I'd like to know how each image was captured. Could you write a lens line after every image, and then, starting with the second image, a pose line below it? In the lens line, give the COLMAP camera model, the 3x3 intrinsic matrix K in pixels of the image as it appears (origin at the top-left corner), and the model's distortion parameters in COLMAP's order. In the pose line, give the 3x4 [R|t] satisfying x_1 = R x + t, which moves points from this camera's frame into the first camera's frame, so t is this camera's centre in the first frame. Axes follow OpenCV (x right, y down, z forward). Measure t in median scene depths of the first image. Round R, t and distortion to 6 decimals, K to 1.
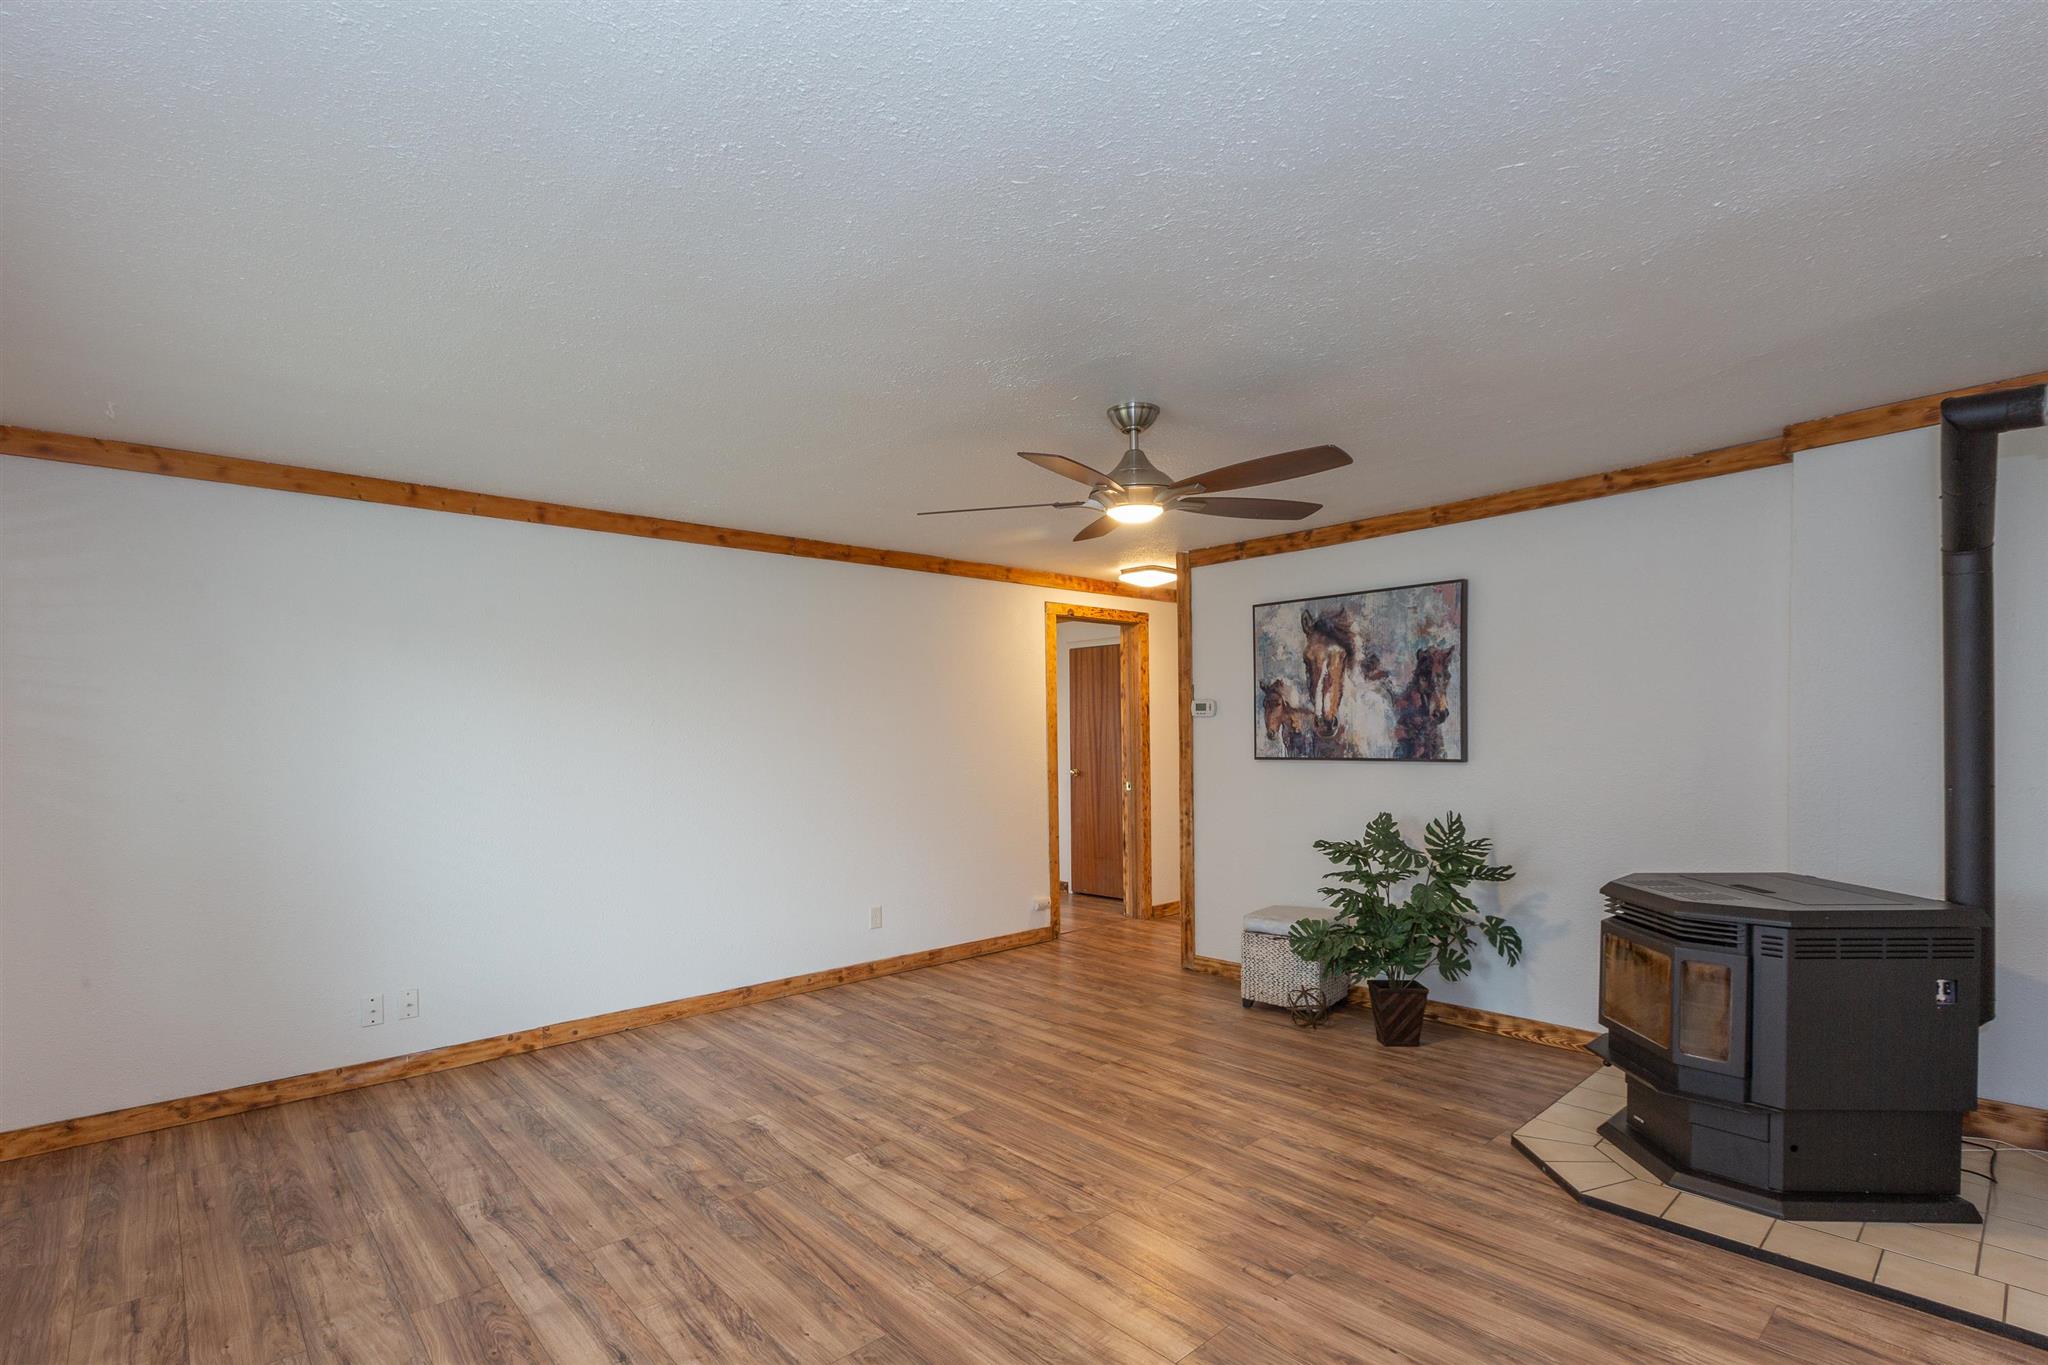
lens RADIAL K [[962.9, 0, 979.8], [0, 962.9, 767.2], [0, 0, 1]] dist [-0.015187, 0.001685]
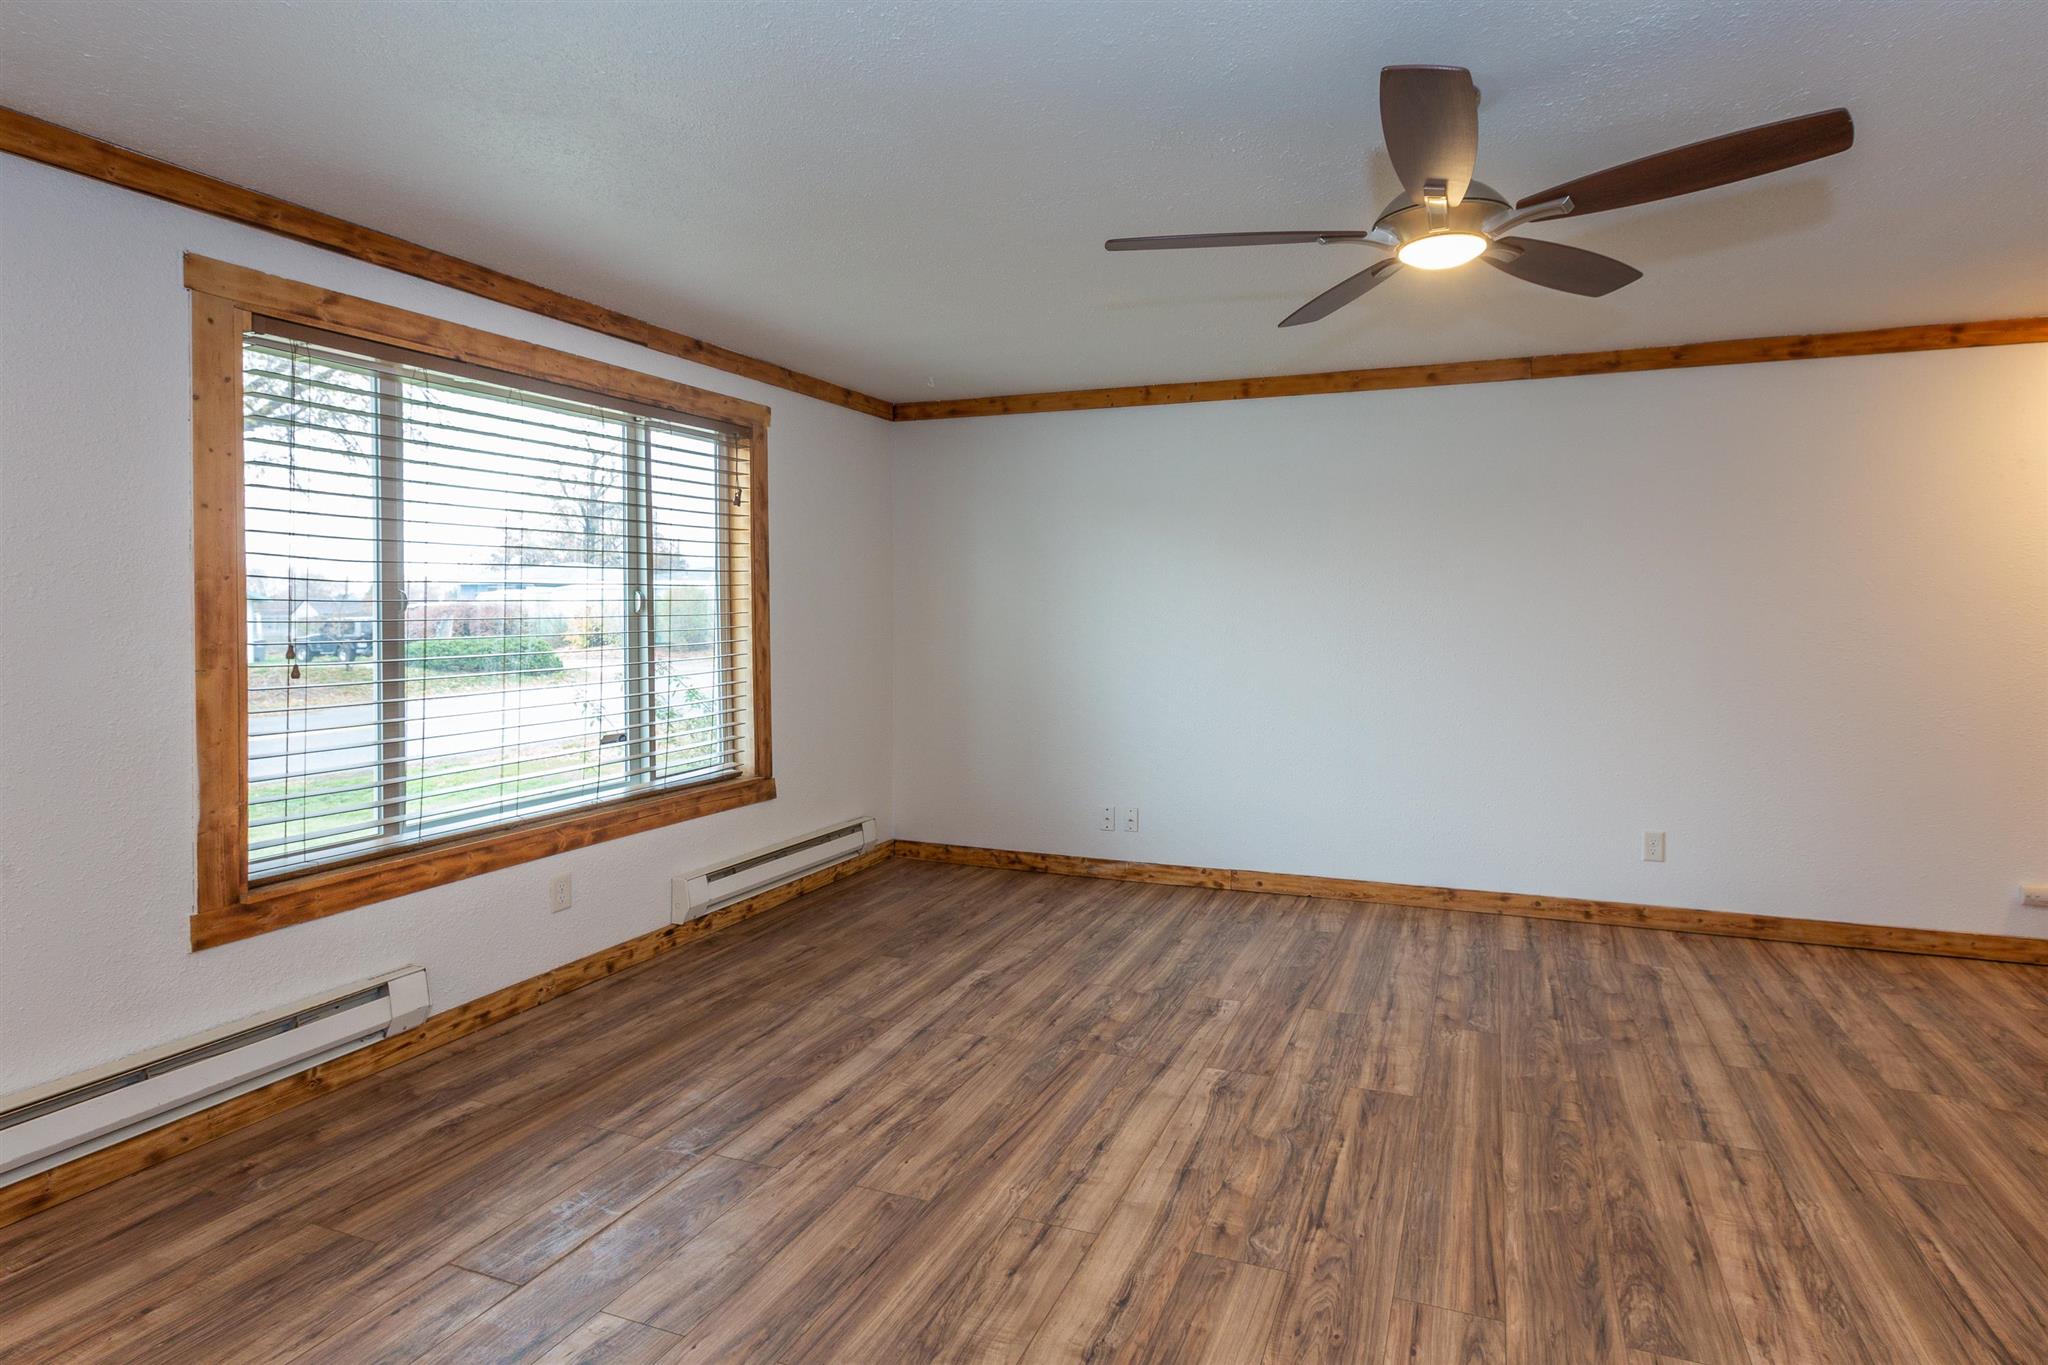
lens RADIAL K [[1010.8, 0, 1122.4], [0, 1010.8, 610.6], [0, 0, 1]] dist [0.000601, -0.004110]
pose [[0.487811, 0.013032, -0.872852, 0.508289], [-0.035270, 0.999366, -0.004790, -0.008115], [0.872236, 0.033122, 0.487962, 0.367559]]
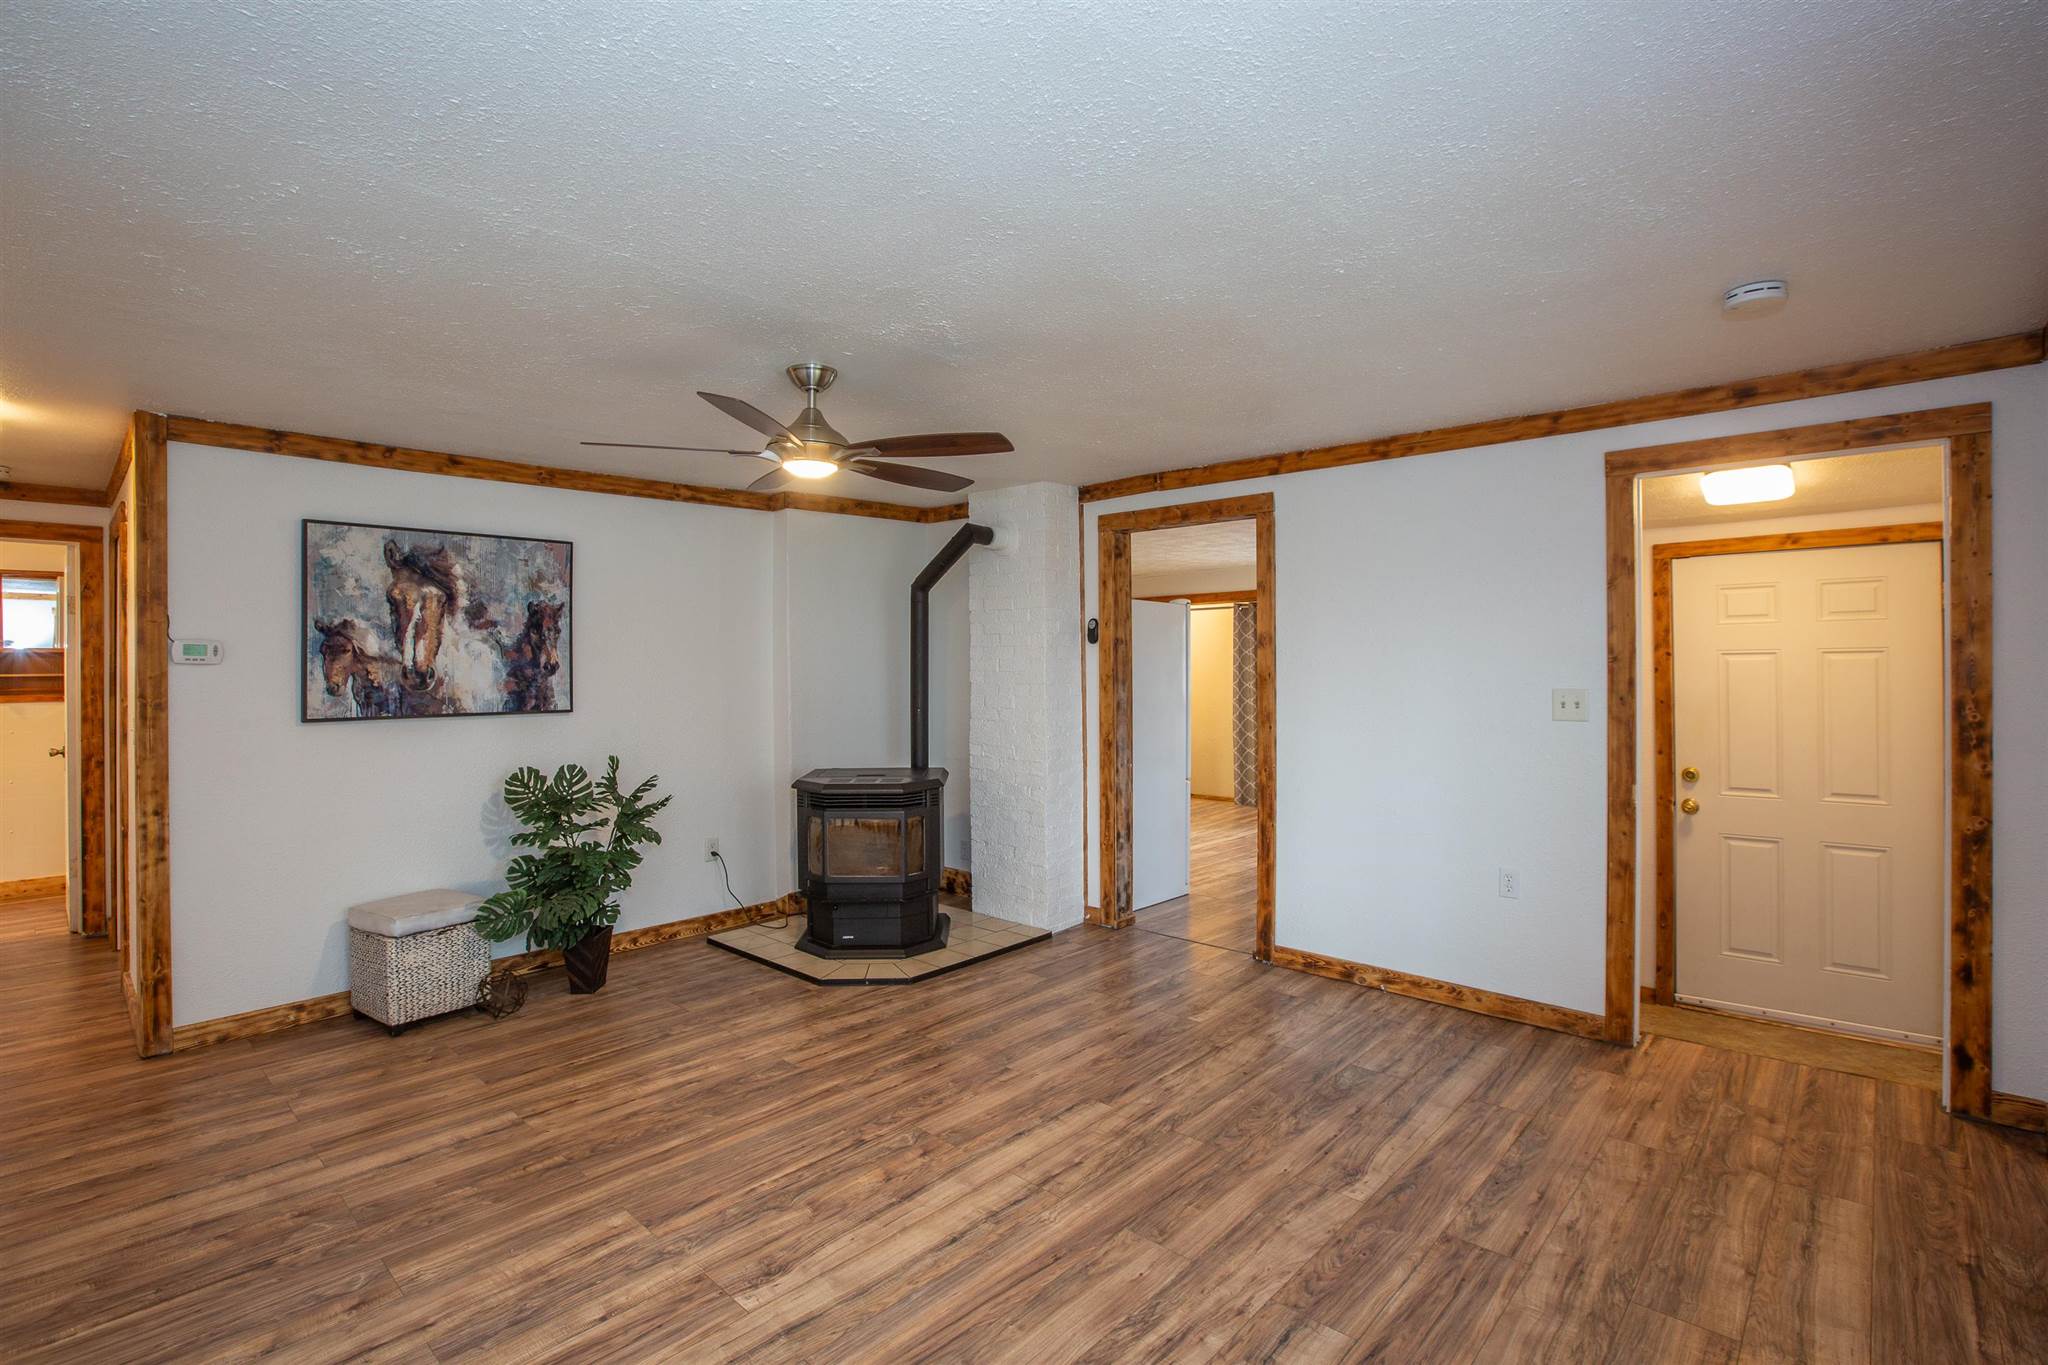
lens RADIAL K [[962.9, 0, 1014.3], [0, 962.9, 642.8], [0, 0, 1]] dist [-0.015187, 0.001685]
pose [[-0.105406, 0.034599, 0.993827, -0.686574], [0.041322, 0.998684, -0.030386, -0.032721], [-0.993570, 0.037864, -0.106697, 0.693113]]
